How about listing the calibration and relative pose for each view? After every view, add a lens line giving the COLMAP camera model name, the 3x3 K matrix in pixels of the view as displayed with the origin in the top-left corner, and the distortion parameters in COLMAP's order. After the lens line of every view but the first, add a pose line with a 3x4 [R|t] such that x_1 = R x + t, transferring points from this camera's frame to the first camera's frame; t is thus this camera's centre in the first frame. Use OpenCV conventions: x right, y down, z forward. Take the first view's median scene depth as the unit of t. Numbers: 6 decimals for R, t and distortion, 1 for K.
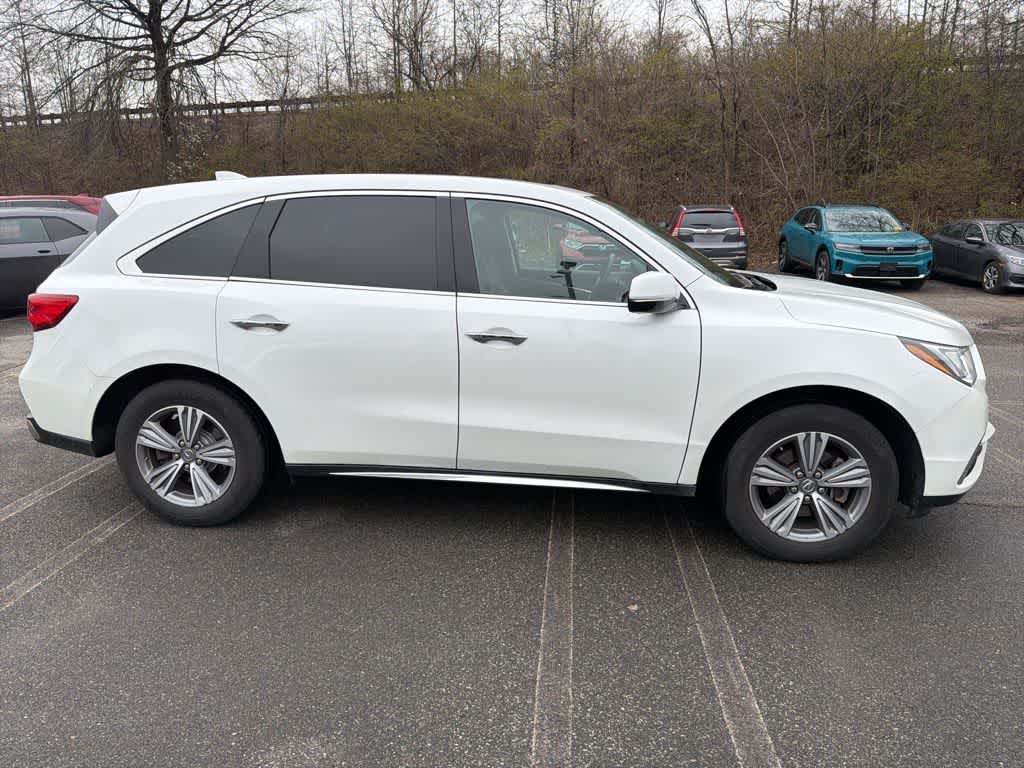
lens RADIAL K [[747.7, 0, 509.7], [0, 747.7, 380.7], [0, 0, 1]] dist [0.024886, -0.029506]
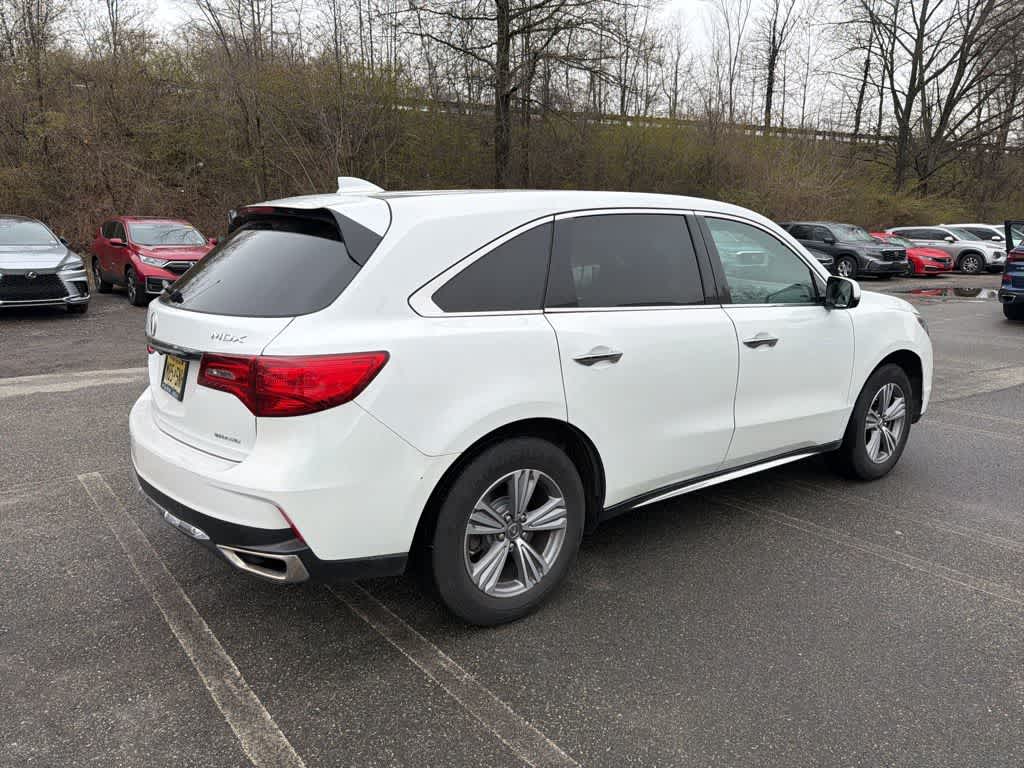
lens RADIAL K [[747.7, 0, 516.6], [0, 747.7, 384.1], [0, 0, 1]] dist [0.024886, -0.029506]
pose [[0.714537, -0.144350, 0.684544, -0.998950], [0.154699, 0.986861, 0.046623, -0.098784], [-0.682280, 0.072584, 0.727479, 0.414731]]
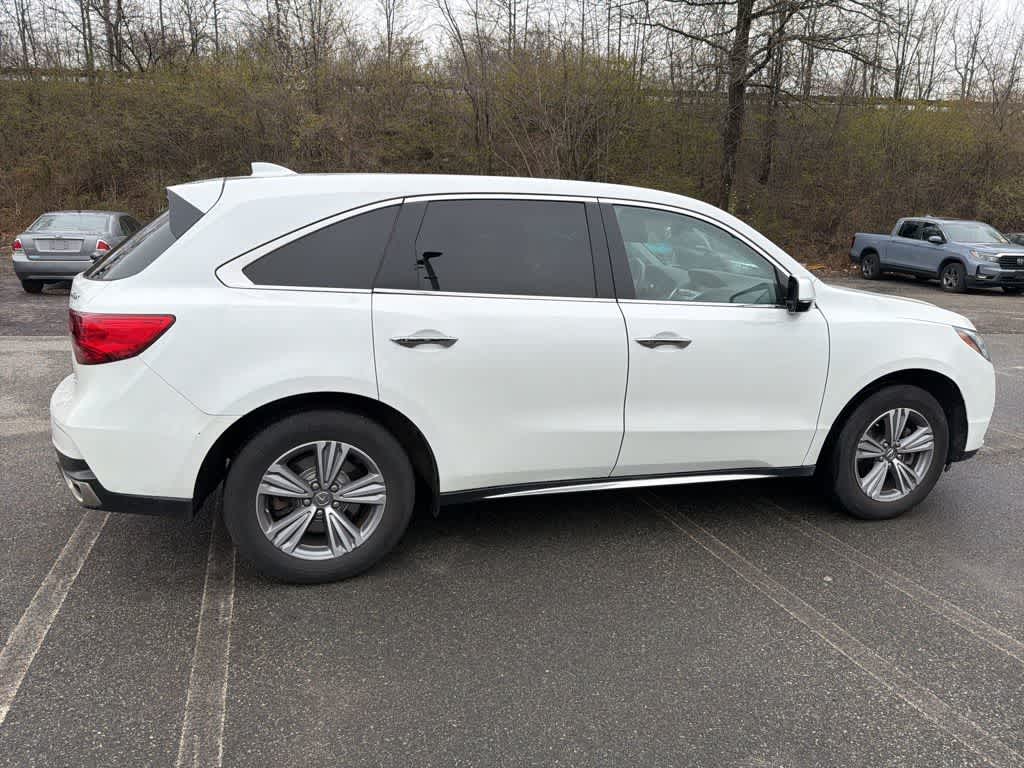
lens RADIAL K [[747.7, 0, 513.7], [0, 747.7, 383.5], [0, 0, 1]] dist [0.024886, -0.029506]
pose [[0.916557, -0.069848, 0.393756, -0.580192], [0.070022, 0.997448, 0.013945, -0.028272], [-0.393725, 0.014790, 0.919109, 0.134695]]
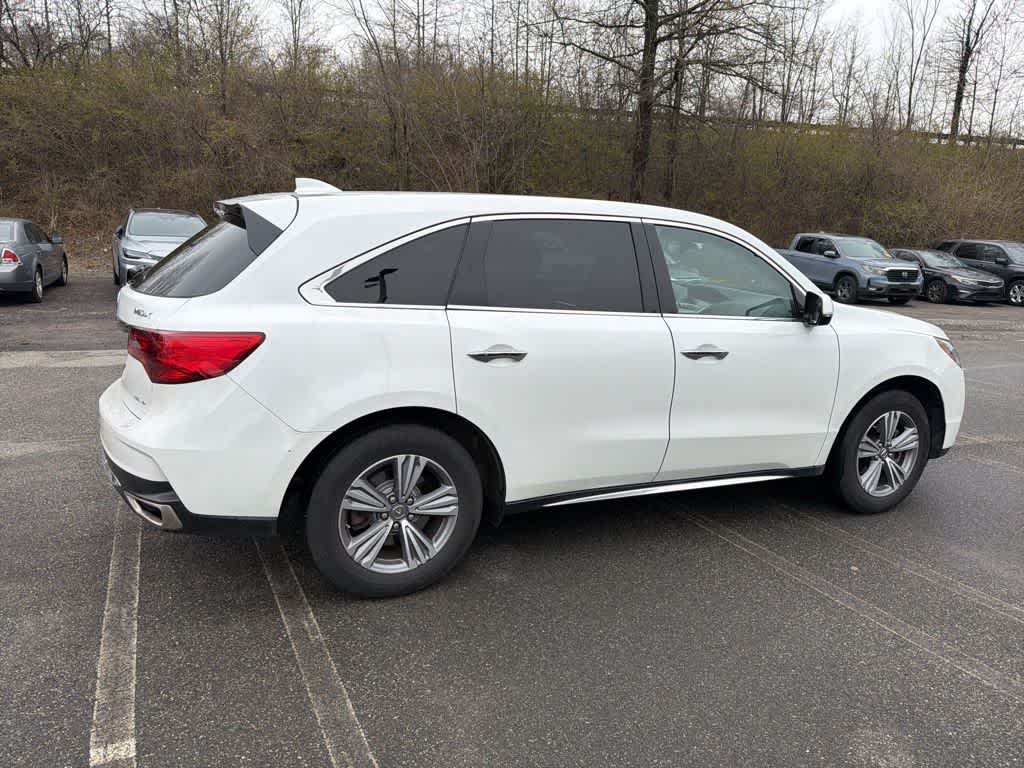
lens RADIAL K [[747.7, 0, 511.1], [0, 747.7, 384.1], [0, 0, 1]] dist [0.024886, -0.029506]
pose [[0.853123, -0.079240, 0.515657, -0.782613], [0.085346, 0.996280, 0.011897, -0.048120], [-0.514682, 0.033859, 0.856712, 0.199732]]
